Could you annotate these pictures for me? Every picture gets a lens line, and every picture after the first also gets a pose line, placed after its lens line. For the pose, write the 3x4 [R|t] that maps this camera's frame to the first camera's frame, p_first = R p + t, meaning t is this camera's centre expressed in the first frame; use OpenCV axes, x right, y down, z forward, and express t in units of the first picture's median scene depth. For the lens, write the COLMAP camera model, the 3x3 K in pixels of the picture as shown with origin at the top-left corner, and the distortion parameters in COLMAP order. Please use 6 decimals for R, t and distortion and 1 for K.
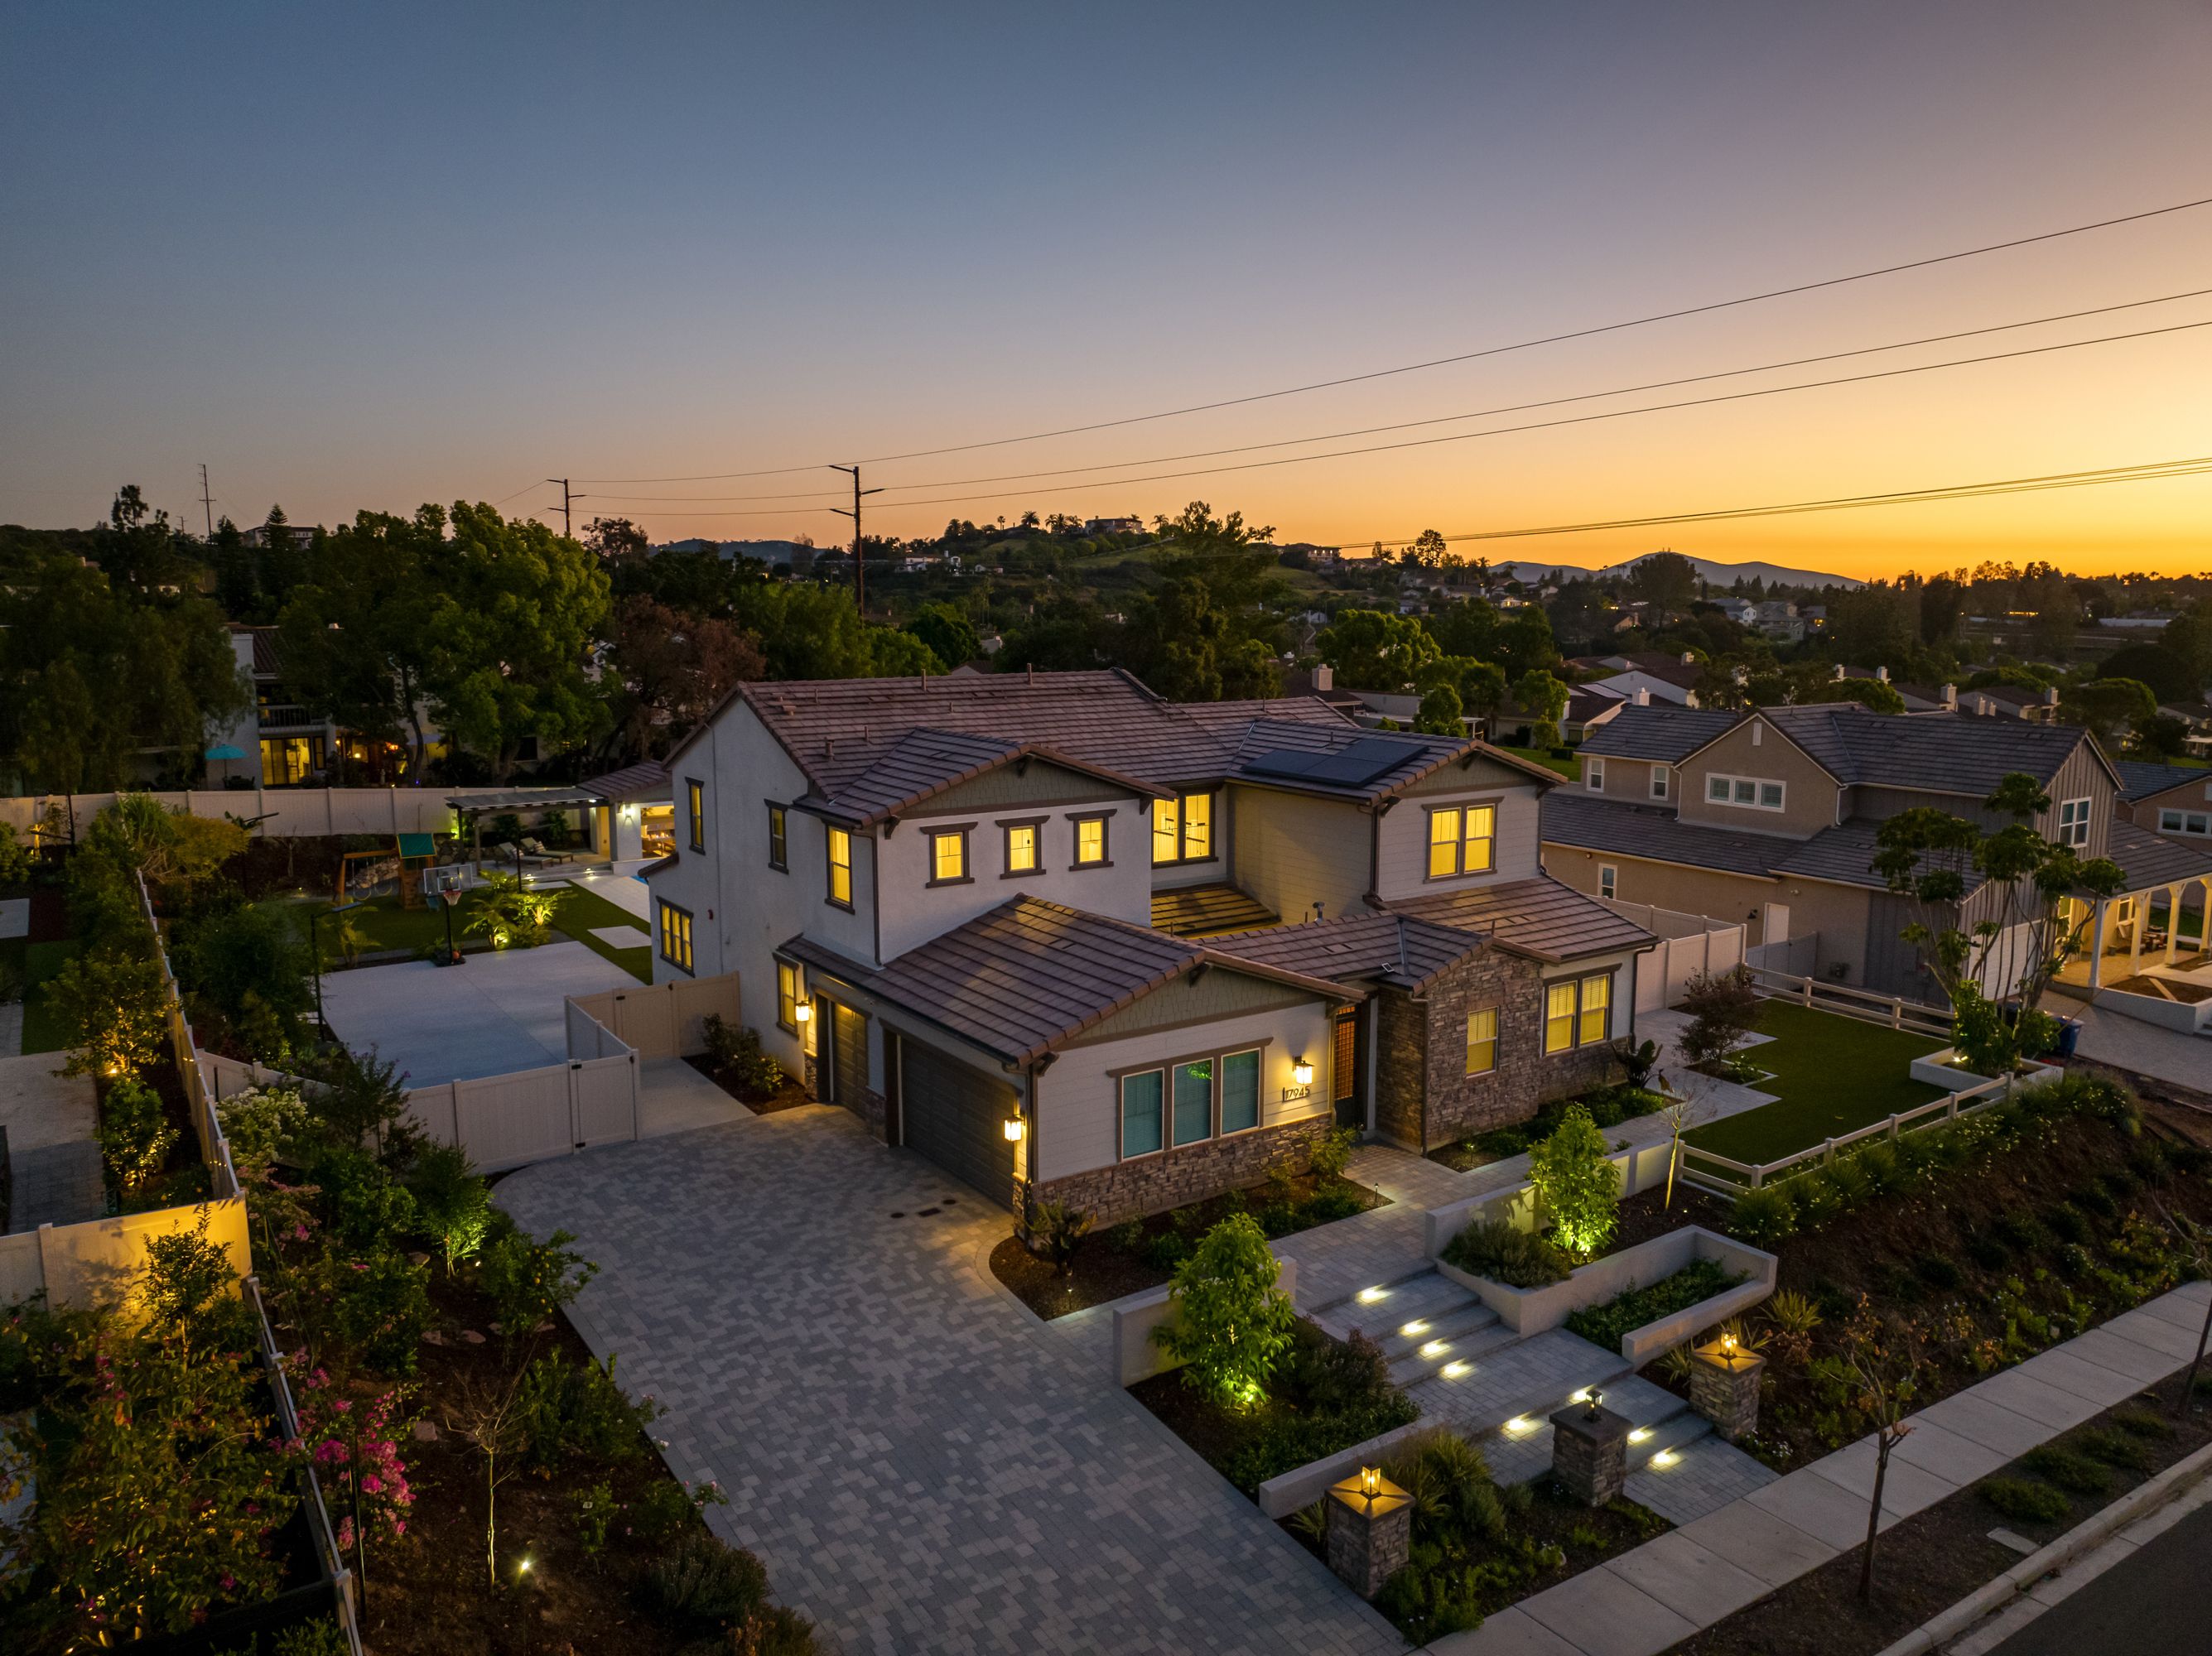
lens RADIAL K [[1551.1, 0, 1106.0], [0, 1551.1, 828.0], [0, 0, 1]] dist [-0.034218, 0.001977]
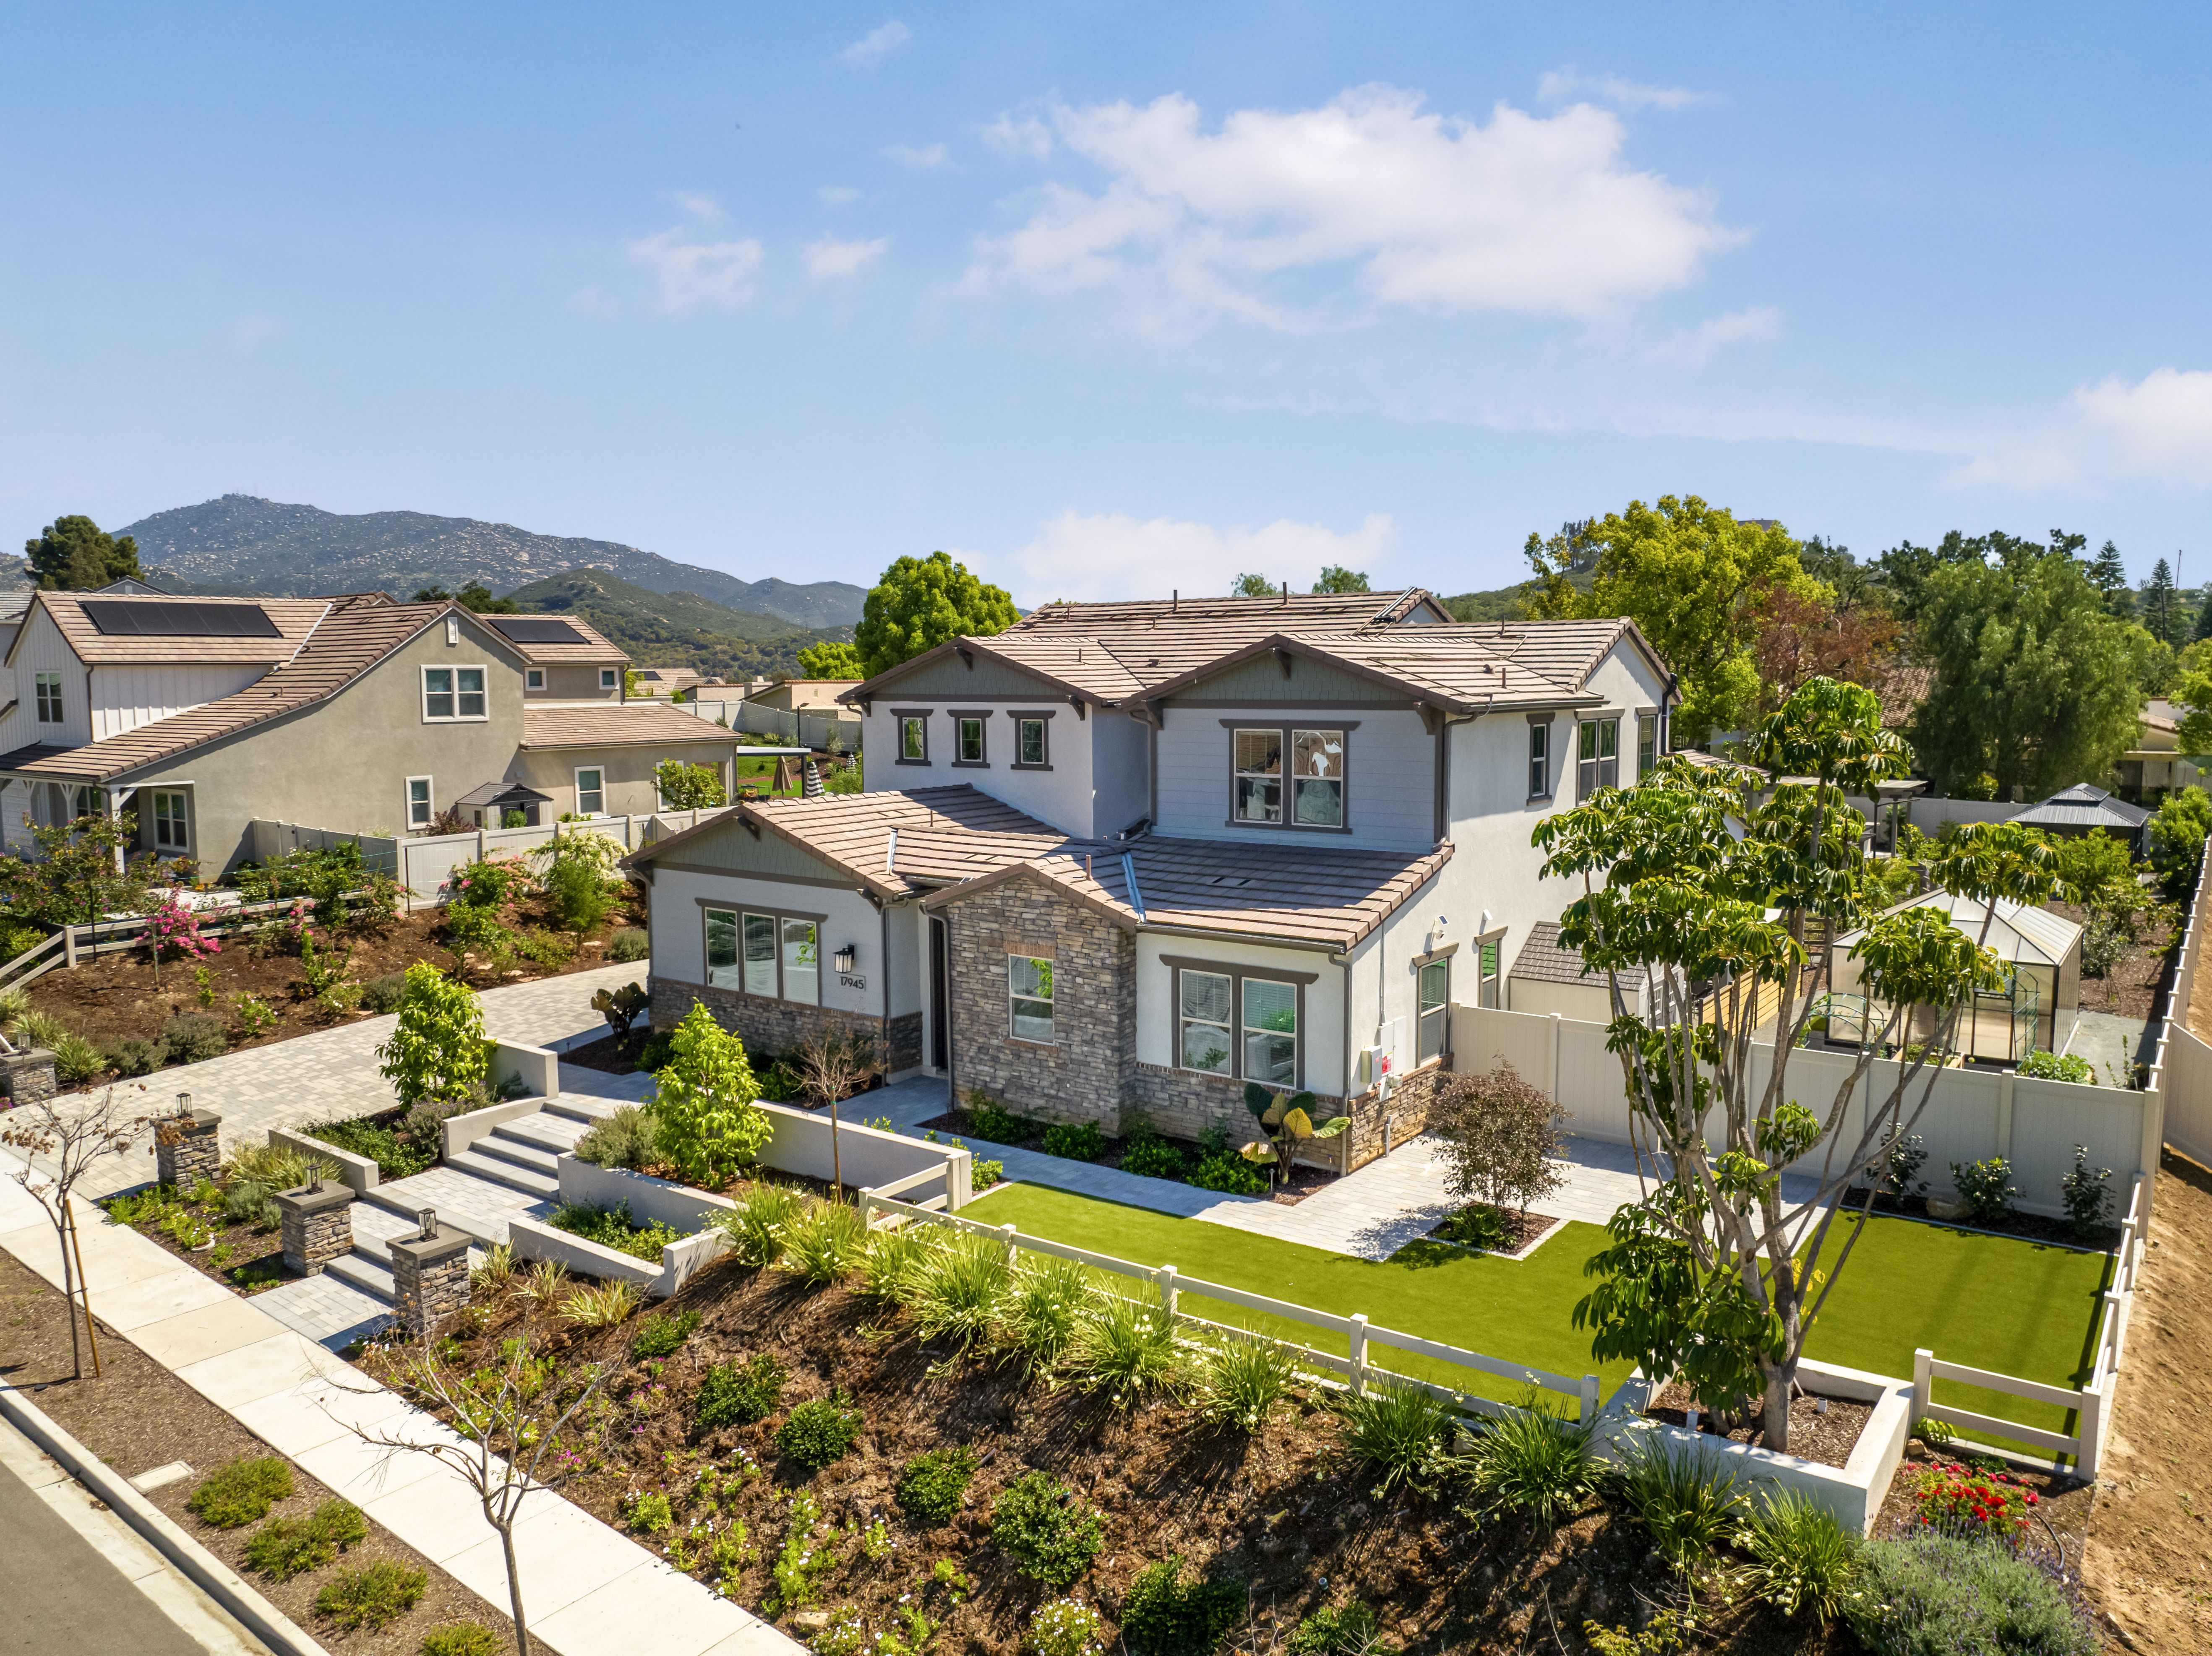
lens RADIAL K [[1544.1, 0, 1114.3], [0, 1544.1, 833.0], [0, 0, 1]] dist [-0.035861, 0.005900]
pose [[0.330717, 0.094976, -0.938938, 0.982115], [-0.133422, 0.989635, 0.053110, 0.007337], [0.934251, 0.107710, 0.339961, 0.760971]]
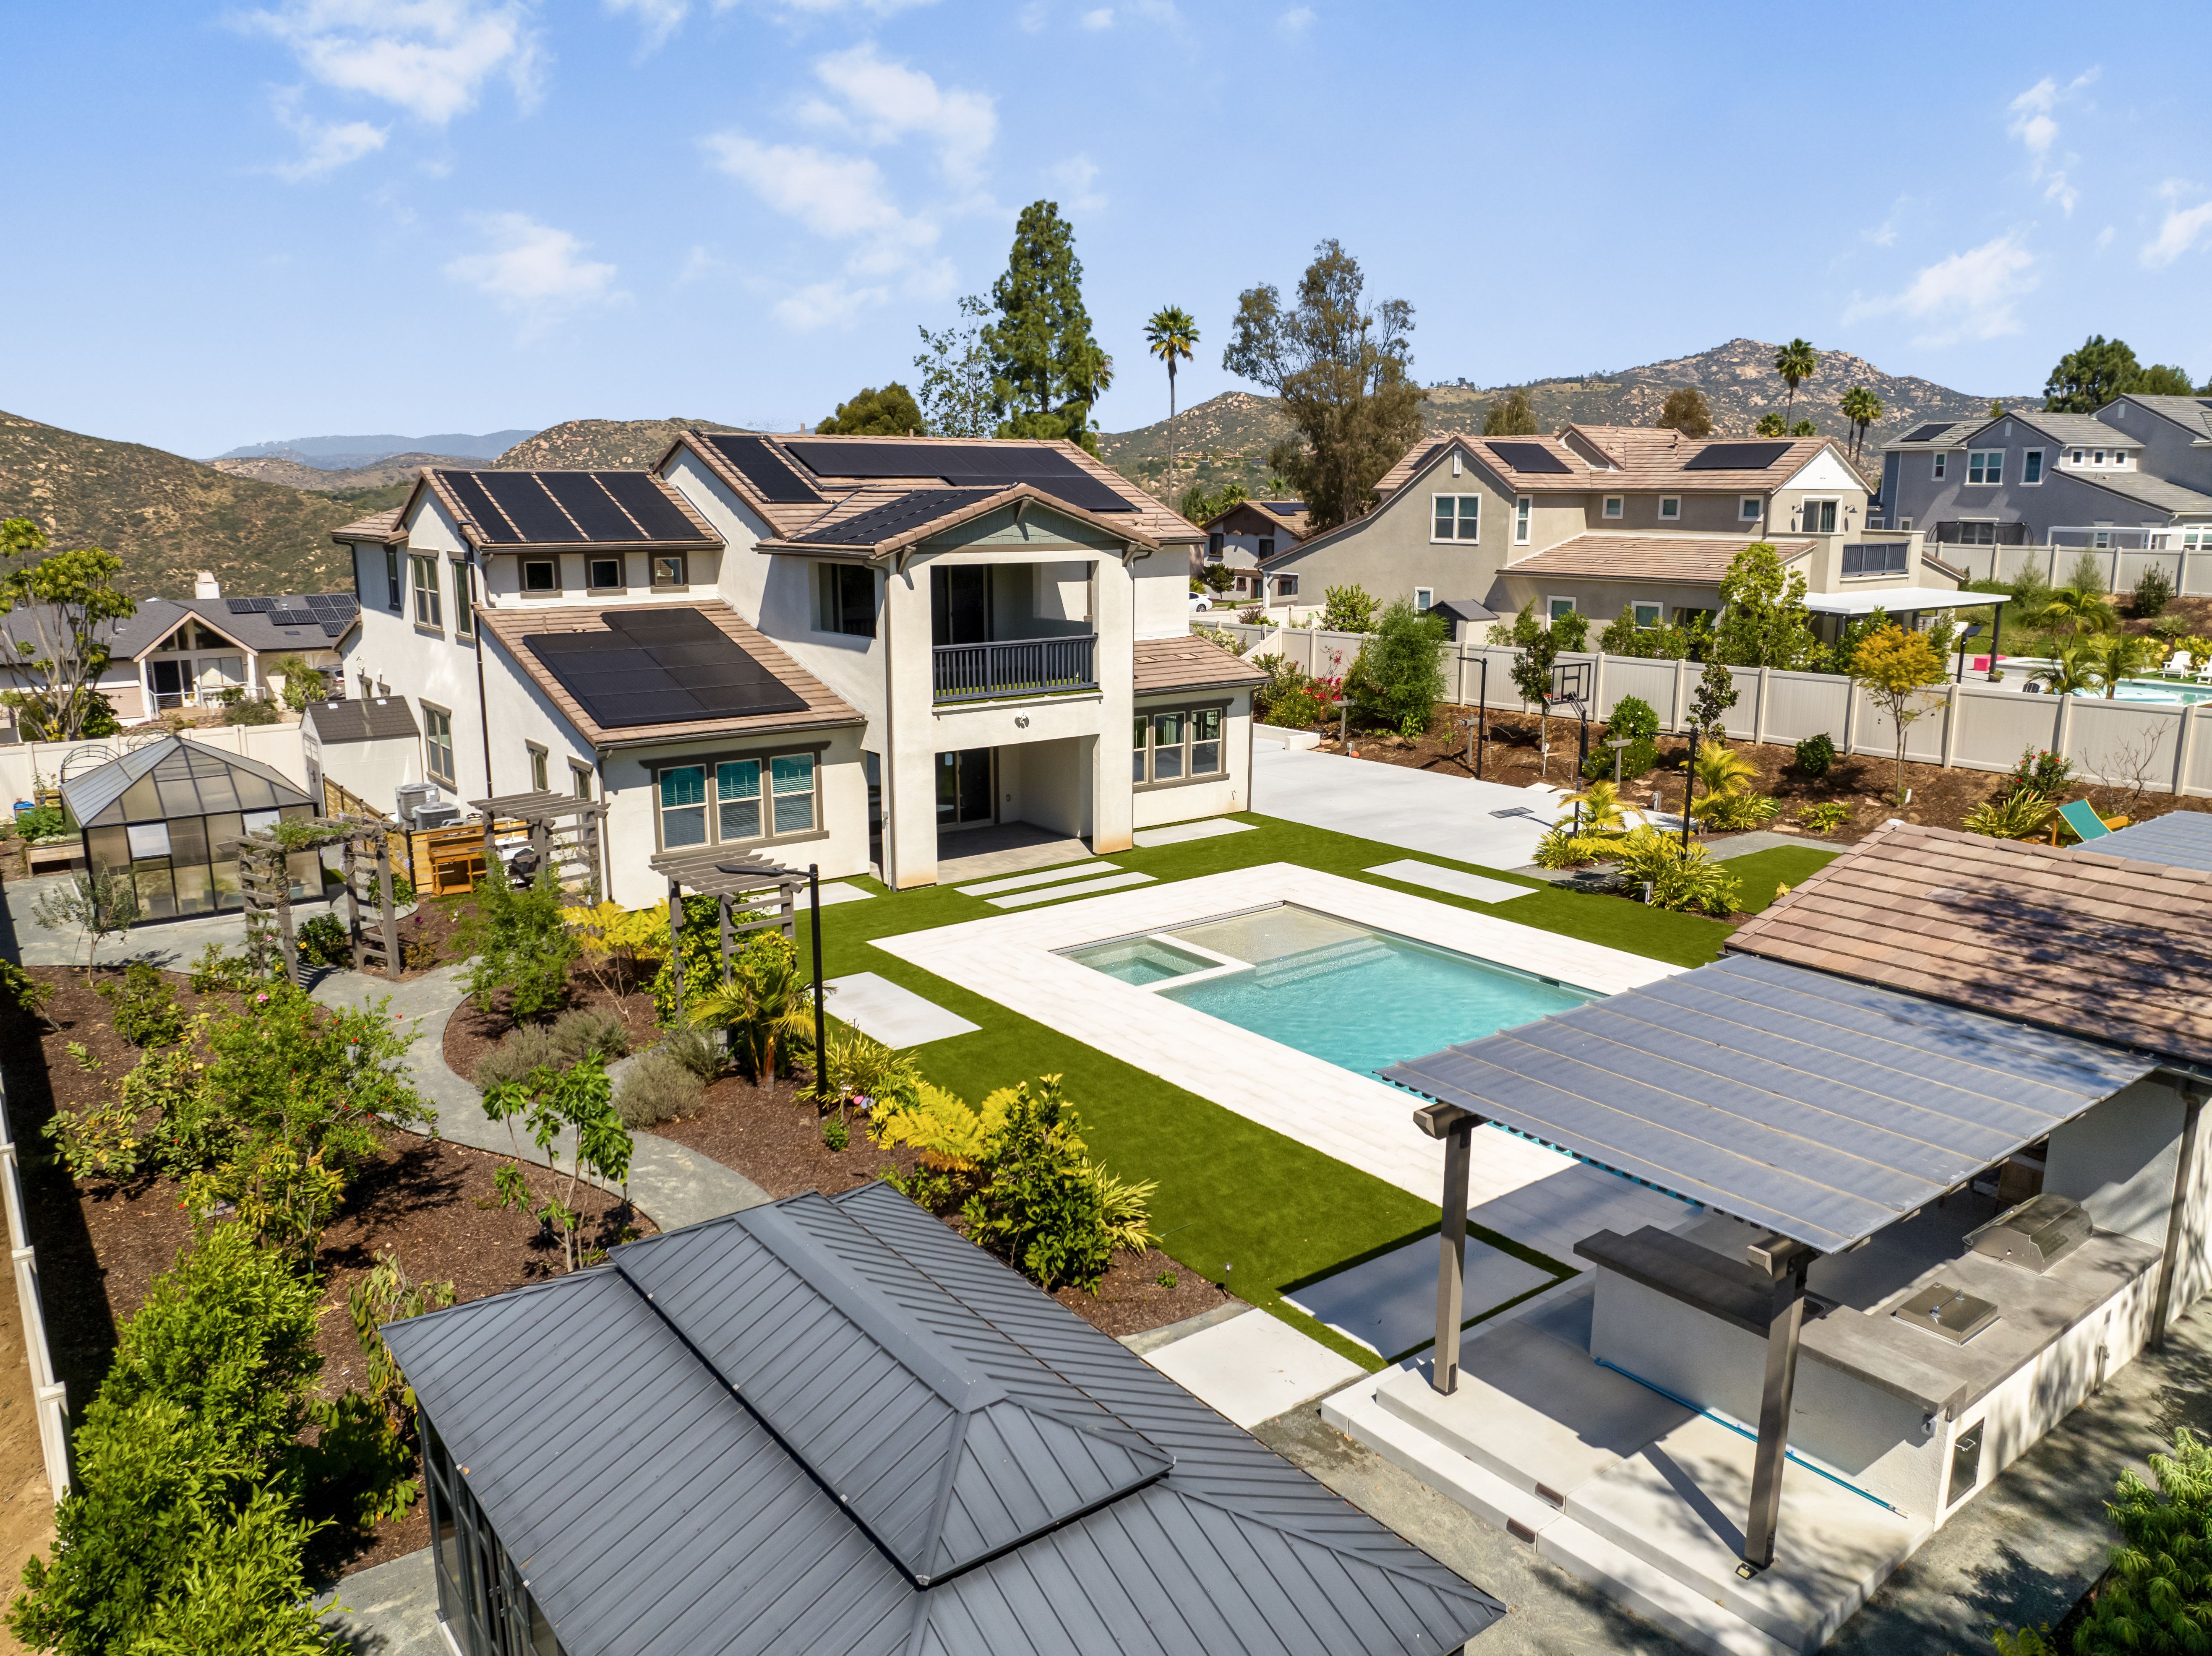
lens RADIAL K [[1559.9, 0, 1106.0], [0, 1559.9, 828.0], [0, 0, 1]] dist [-0.036024, 0.004662]
pose [[-0.998439, 0.013066, -0.054308, -0.225901], [-0.006870, 0.936153, 0.351525, -0.261937], [0.055434, 0.351350, -0.934602, 2.475750]]
